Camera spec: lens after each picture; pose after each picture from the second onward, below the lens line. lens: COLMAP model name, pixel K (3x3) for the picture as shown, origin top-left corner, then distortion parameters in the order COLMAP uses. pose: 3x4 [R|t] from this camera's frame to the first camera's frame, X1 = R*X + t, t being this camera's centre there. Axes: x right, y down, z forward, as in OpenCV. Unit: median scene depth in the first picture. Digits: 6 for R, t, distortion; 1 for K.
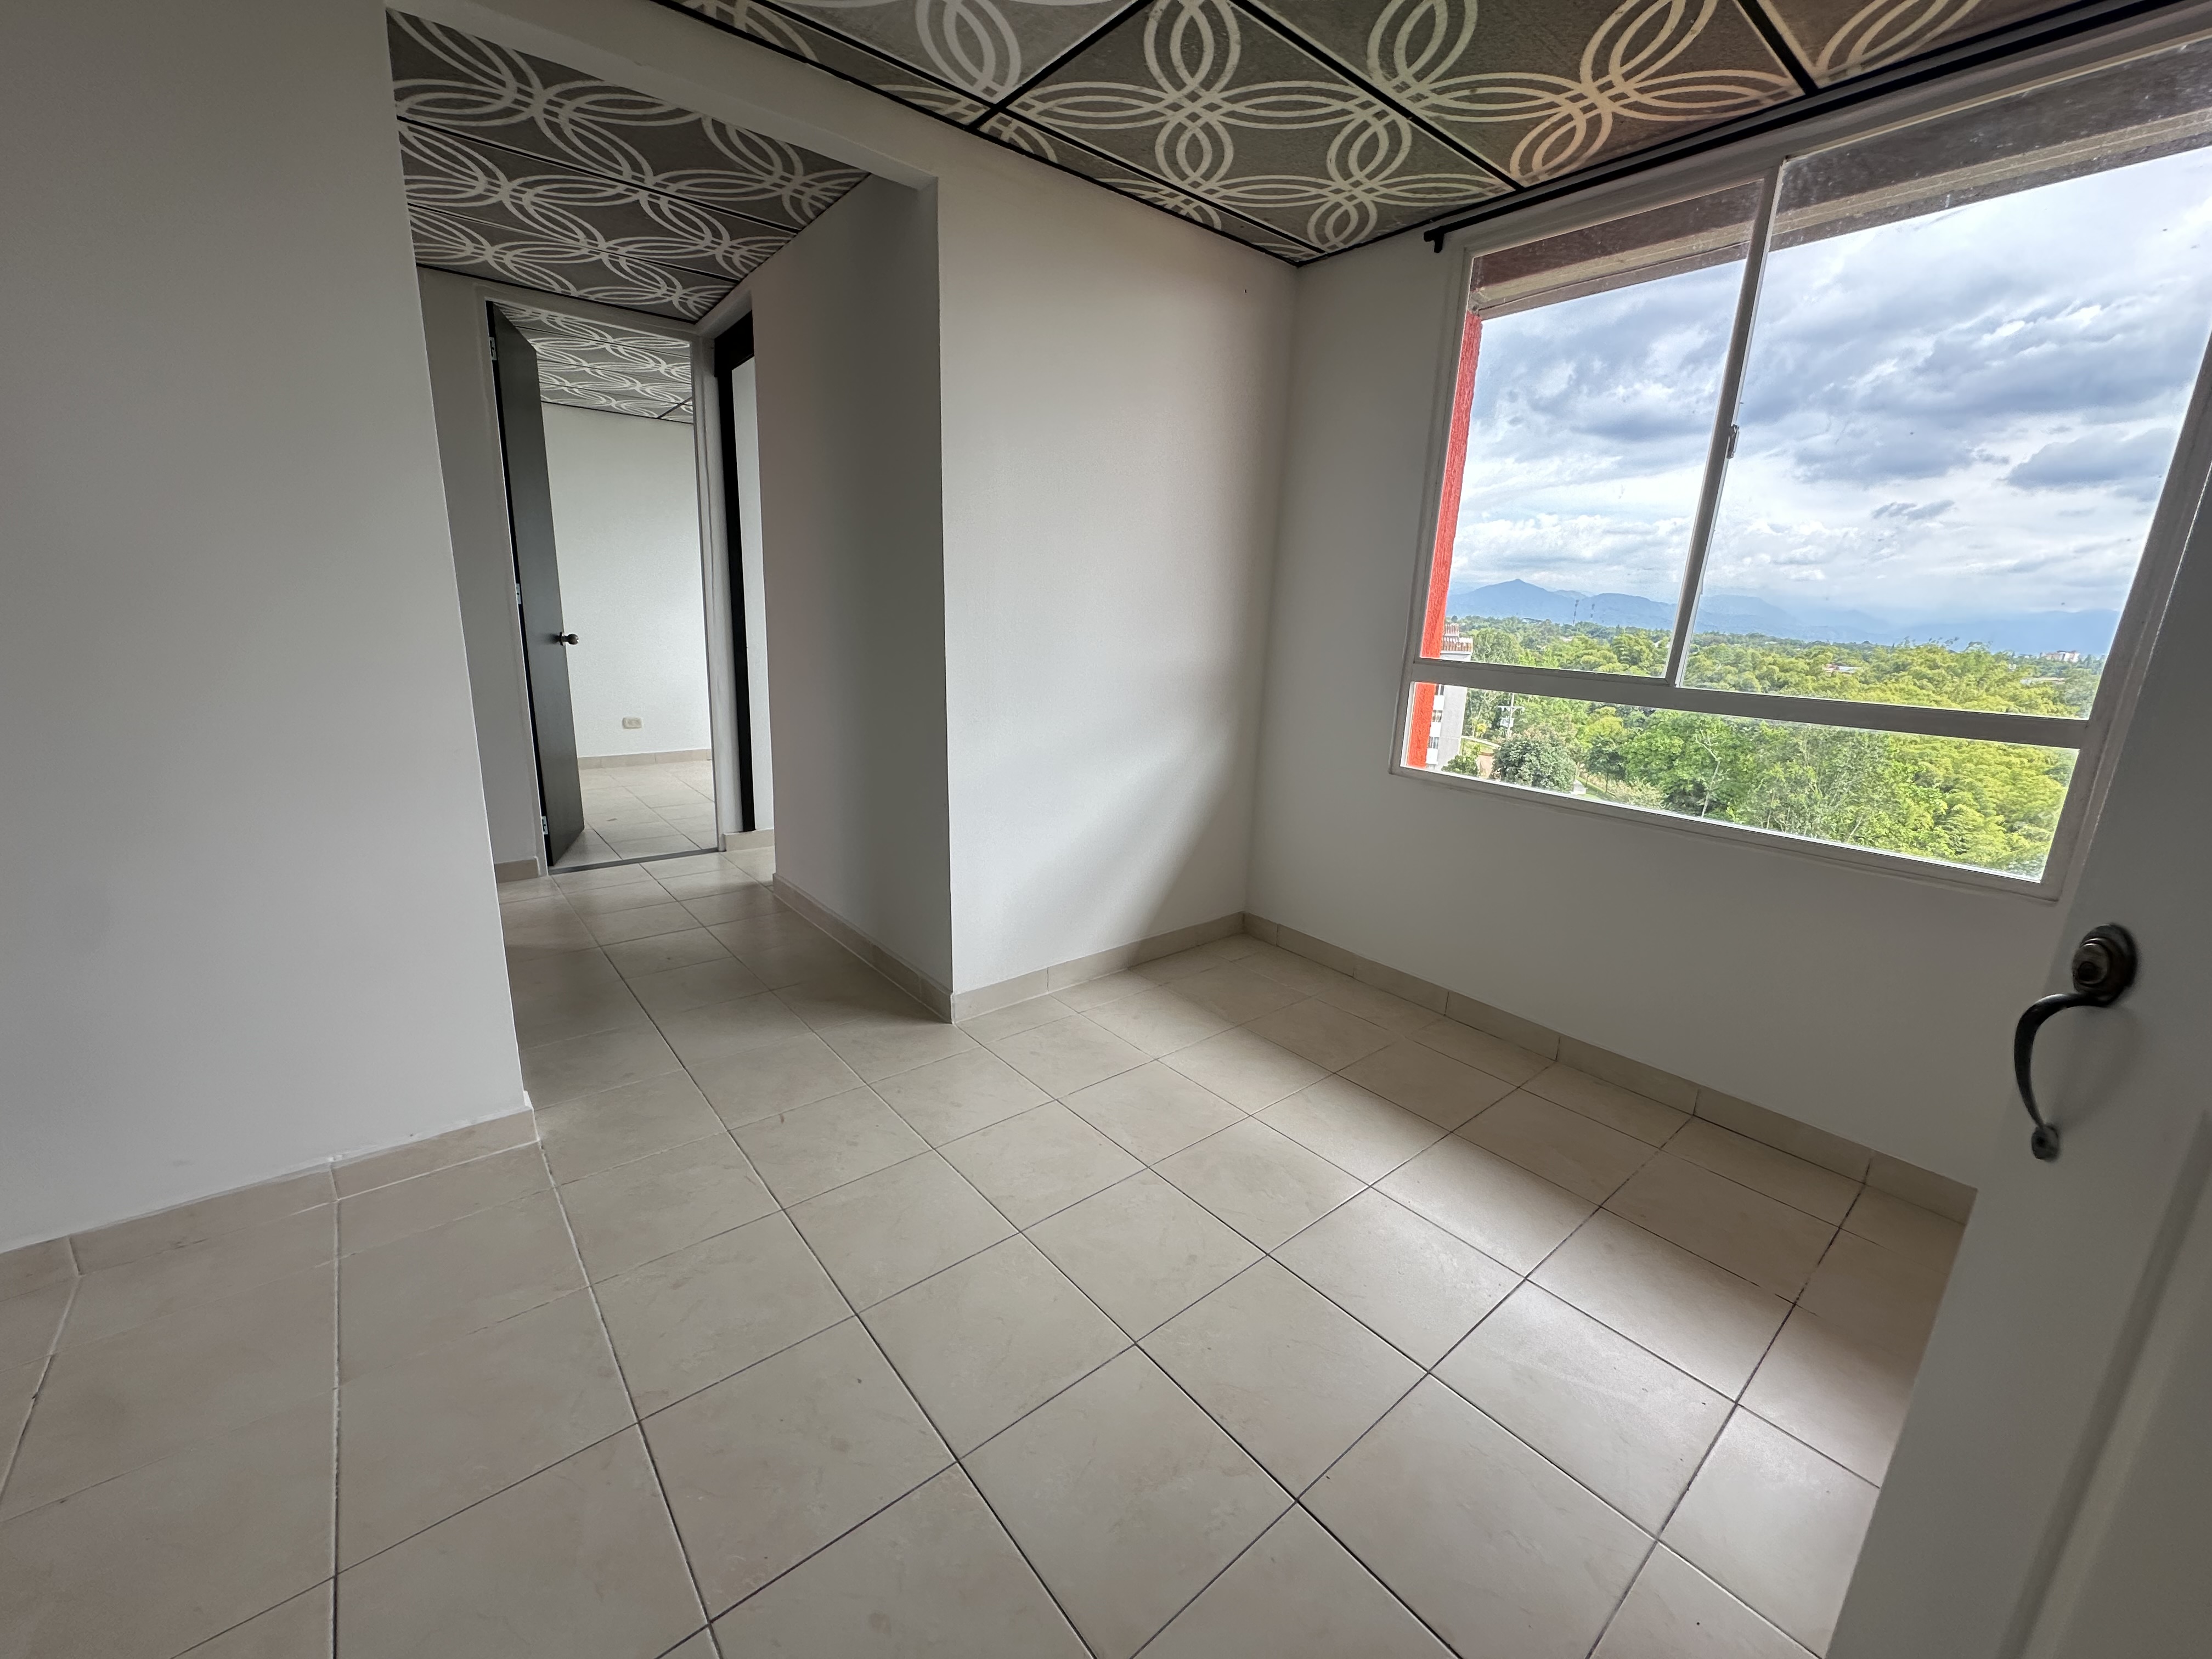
lens RADIAL K [[881.6, 0, 1108.5], [0, 881.6, 833.4], [0, 0, 1]] dist [-0.004260, 0.000743]
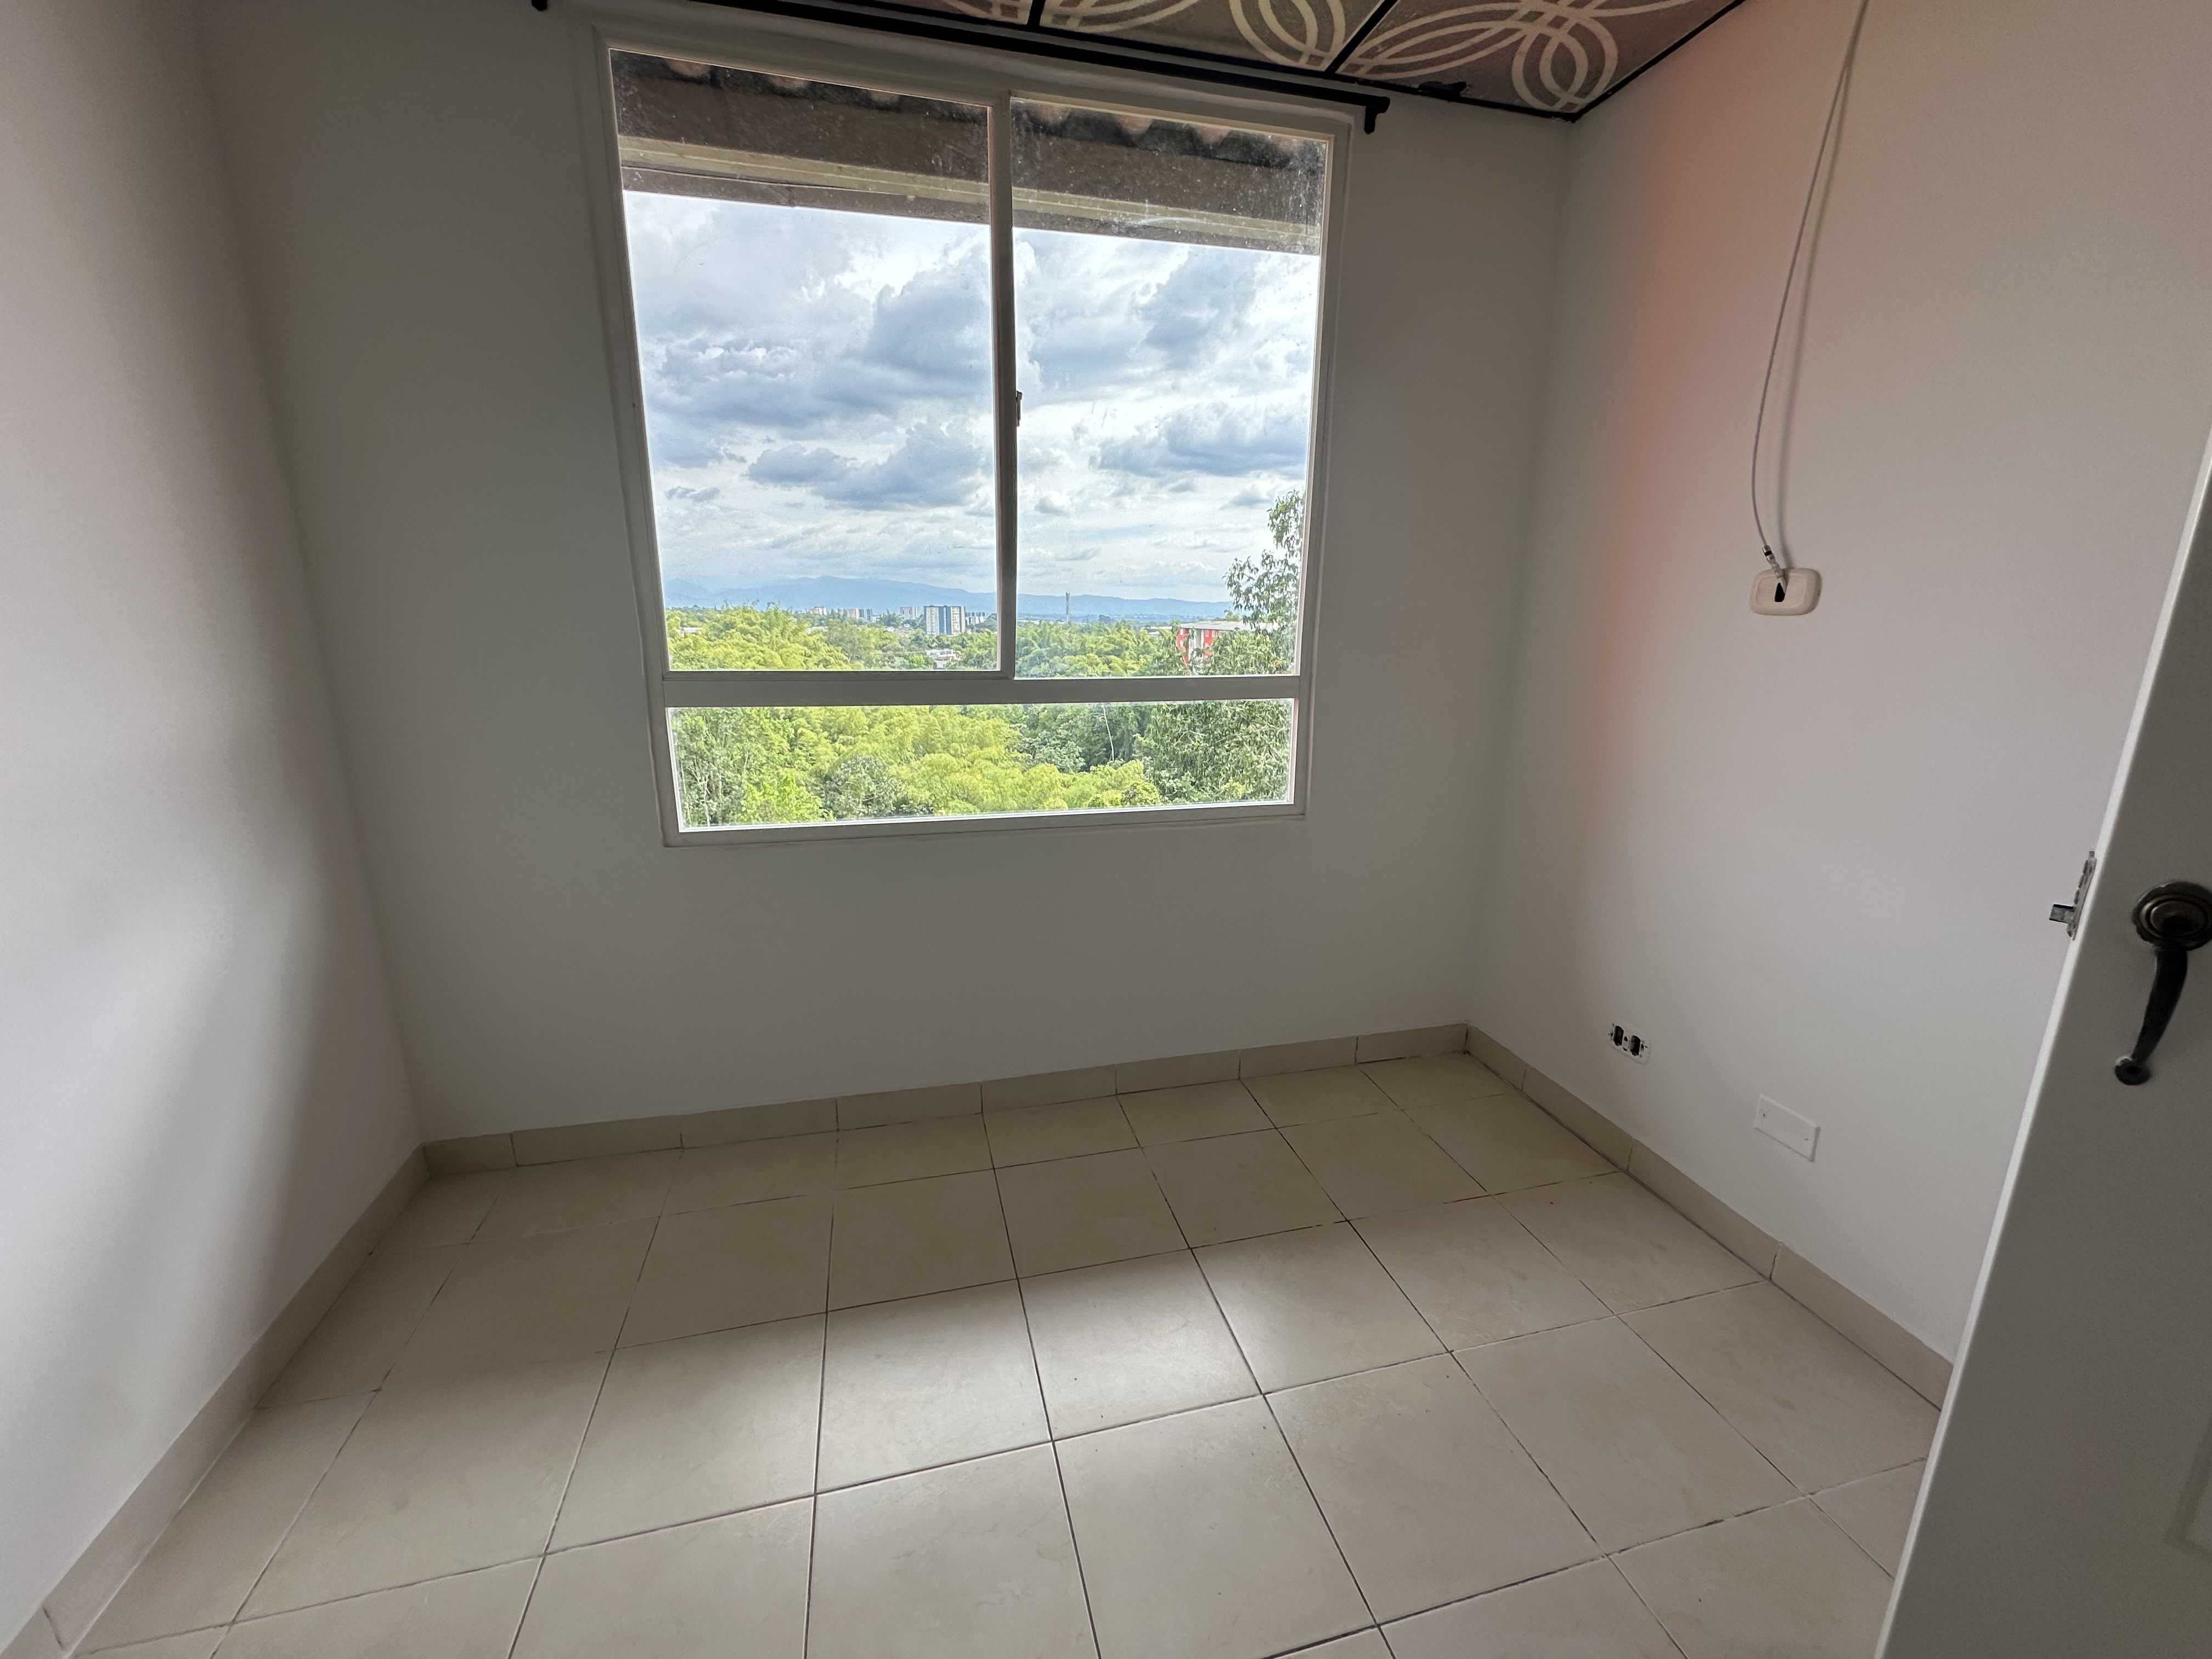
lens RADIAL K [[881.6, 0, 1112.0], [0, 881.6, 830.0], [0, 0, 1]] dist [-0.004260, 0.000743]
pose [[0.426884, -0.256079, 0.867291, -0.113289], [0.231636, 0.958035, 0.168861, -0.117812], [-0.874137, 0.128812, 0.468287, 0.402625]]
